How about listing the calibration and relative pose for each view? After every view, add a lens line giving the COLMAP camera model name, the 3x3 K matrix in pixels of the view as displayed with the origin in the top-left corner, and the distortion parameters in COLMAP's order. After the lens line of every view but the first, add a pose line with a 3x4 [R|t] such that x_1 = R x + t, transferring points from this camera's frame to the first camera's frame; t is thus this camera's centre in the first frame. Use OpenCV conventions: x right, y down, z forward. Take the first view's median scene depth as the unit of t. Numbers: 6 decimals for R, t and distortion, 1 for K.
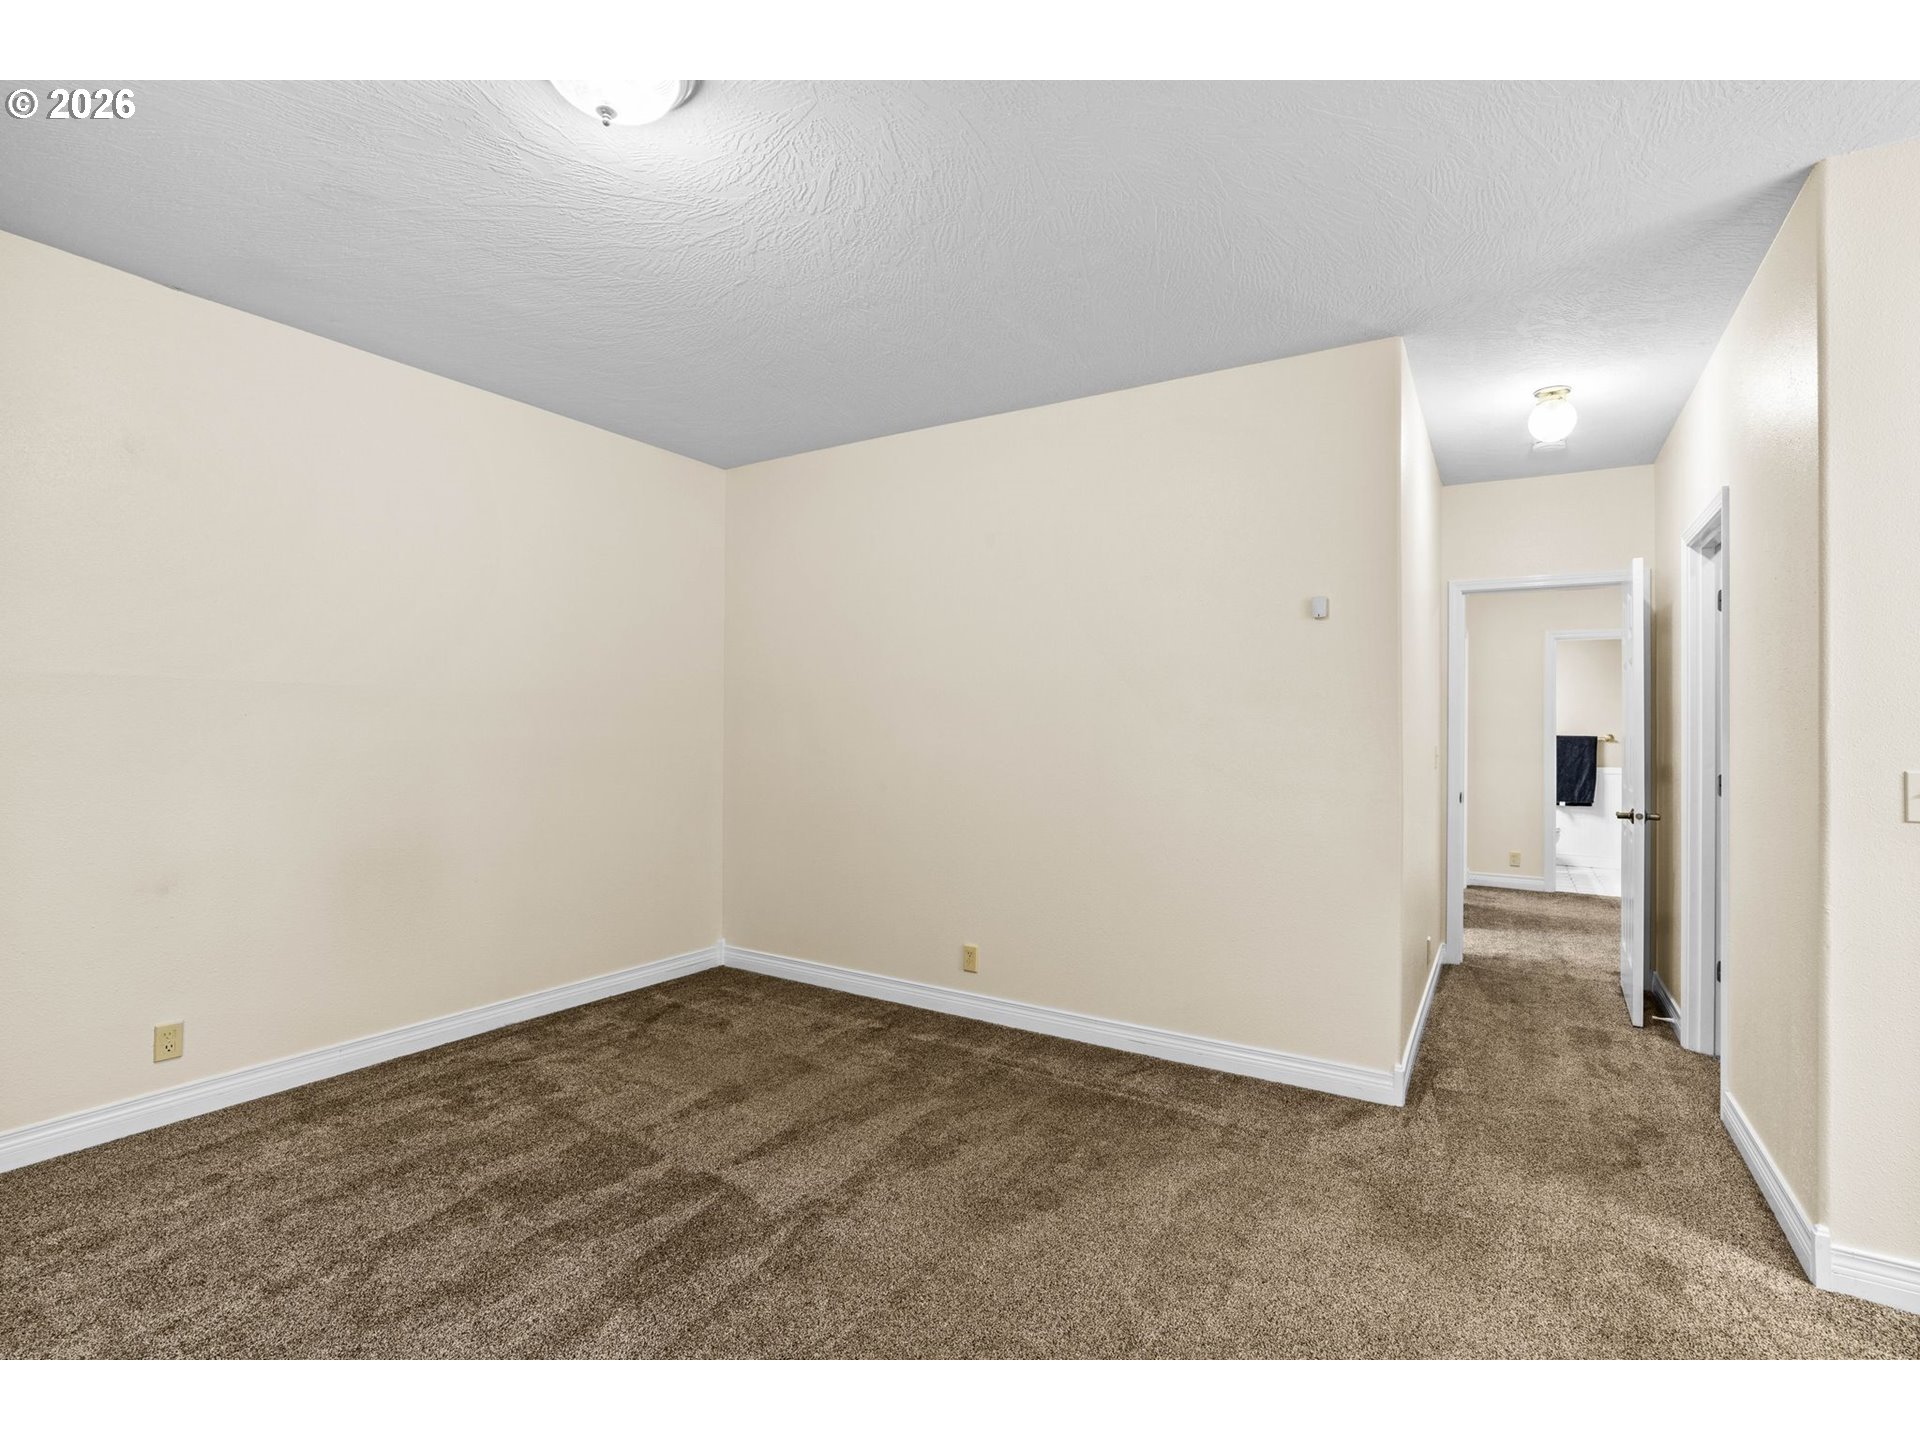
lens RADIAL K [[875.8, 0, 960.0], [0, 875.8, 720.0], [0, 0, 1]] dist [-0.016687, -0.000006]
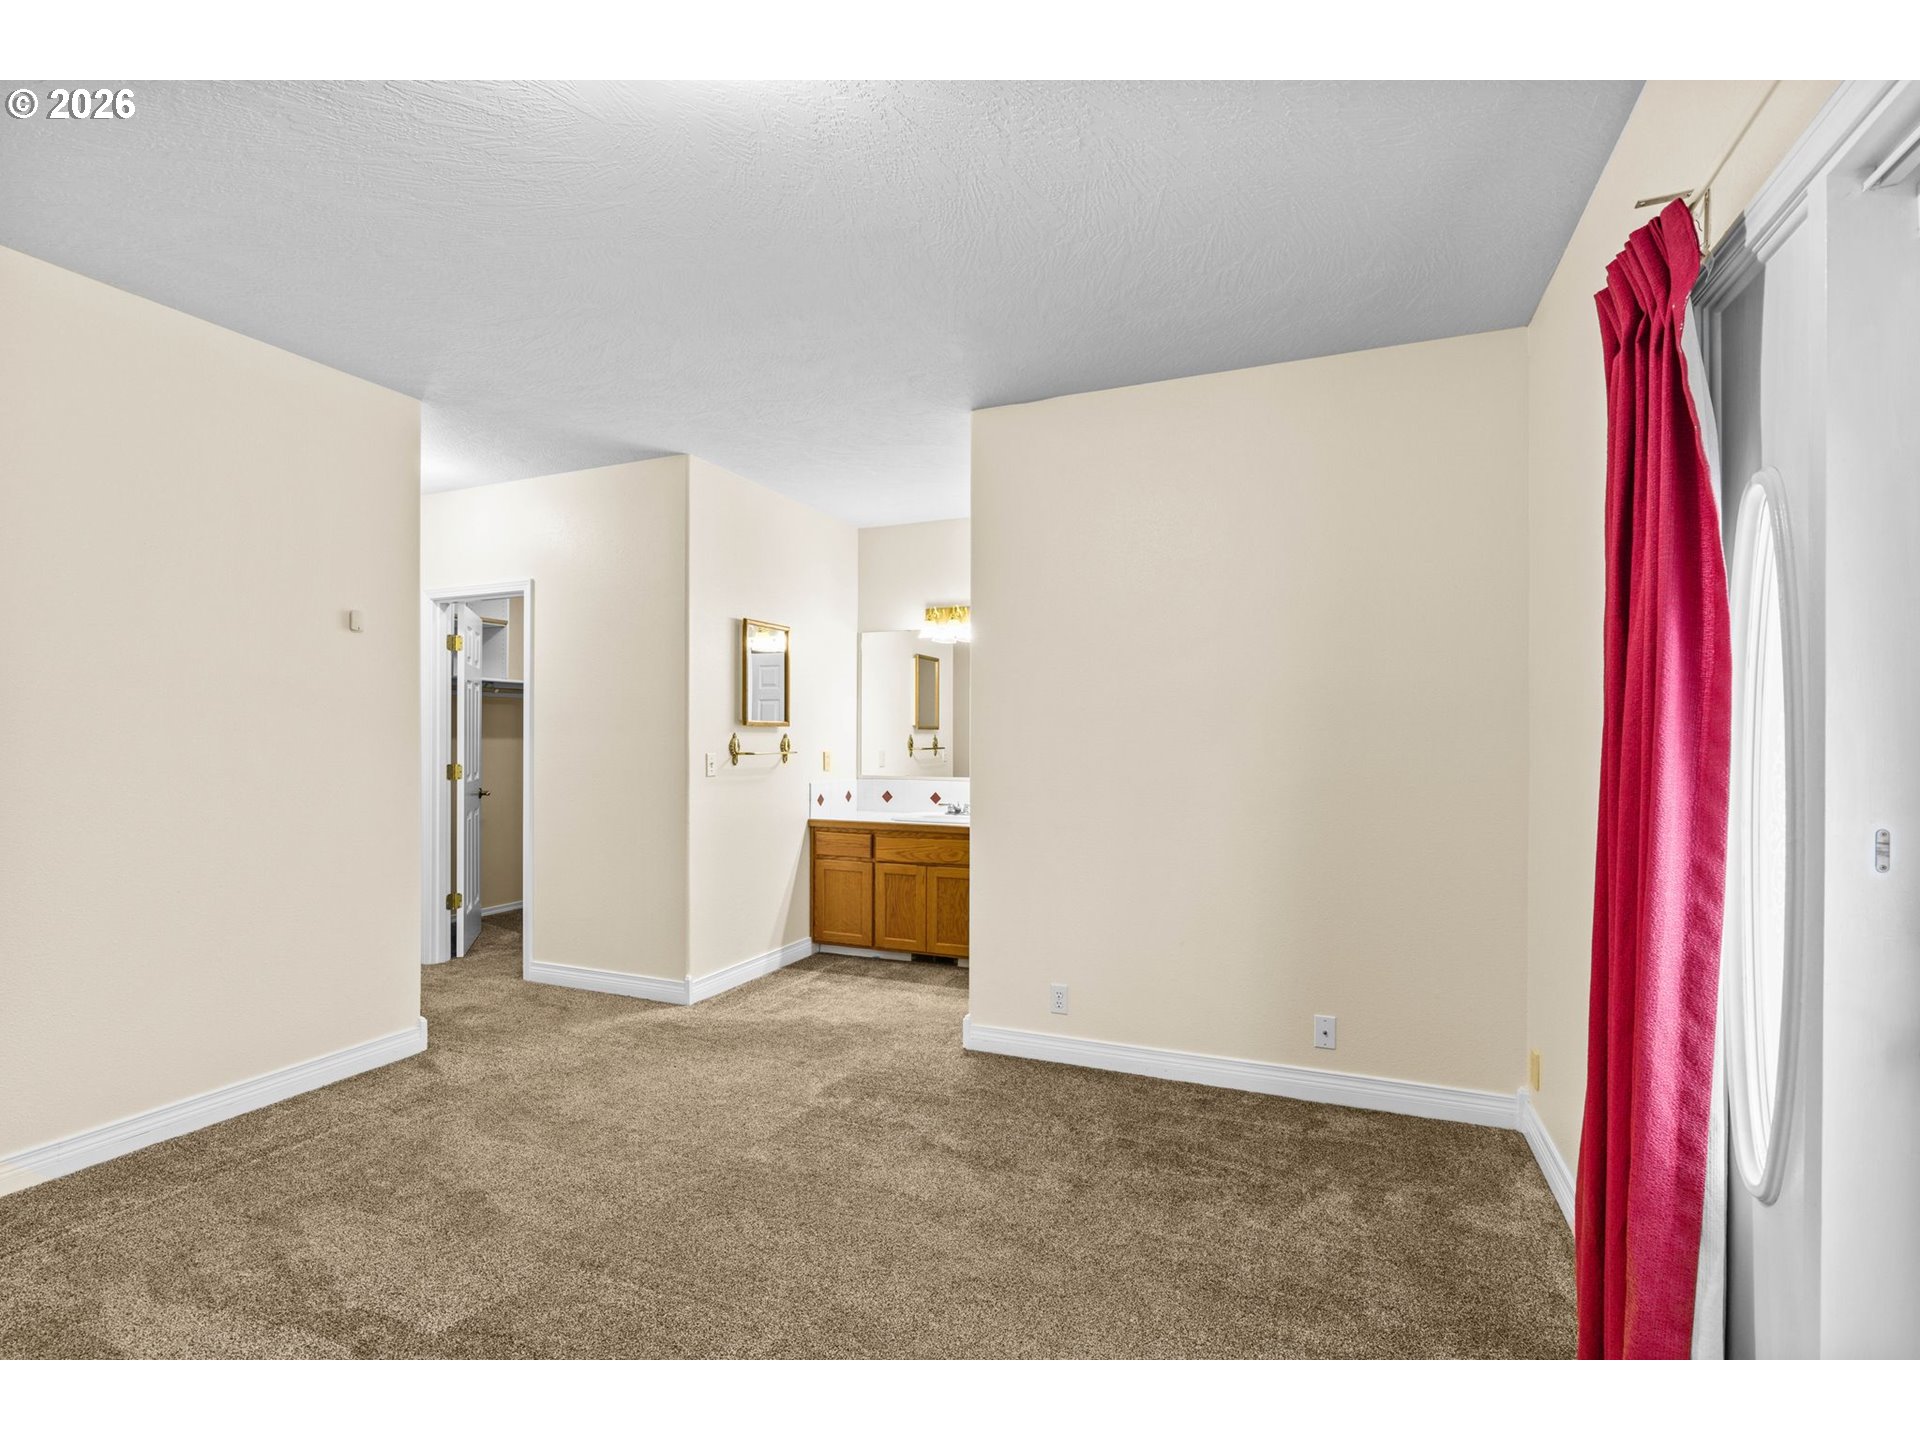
lens RADIAL K [[858.2, 0, 960.0], [0, 858.2, 720.0], [0, 0, 1]] dist [-0.002125, 0.000430]
pose [[-0.161886, 0.012161, 0.986734, -0.863298], [-0.021613, 0.999641, -0.015866, -0.006850], [-0.986573, -0.023895, -0.161565, 0.524344]]
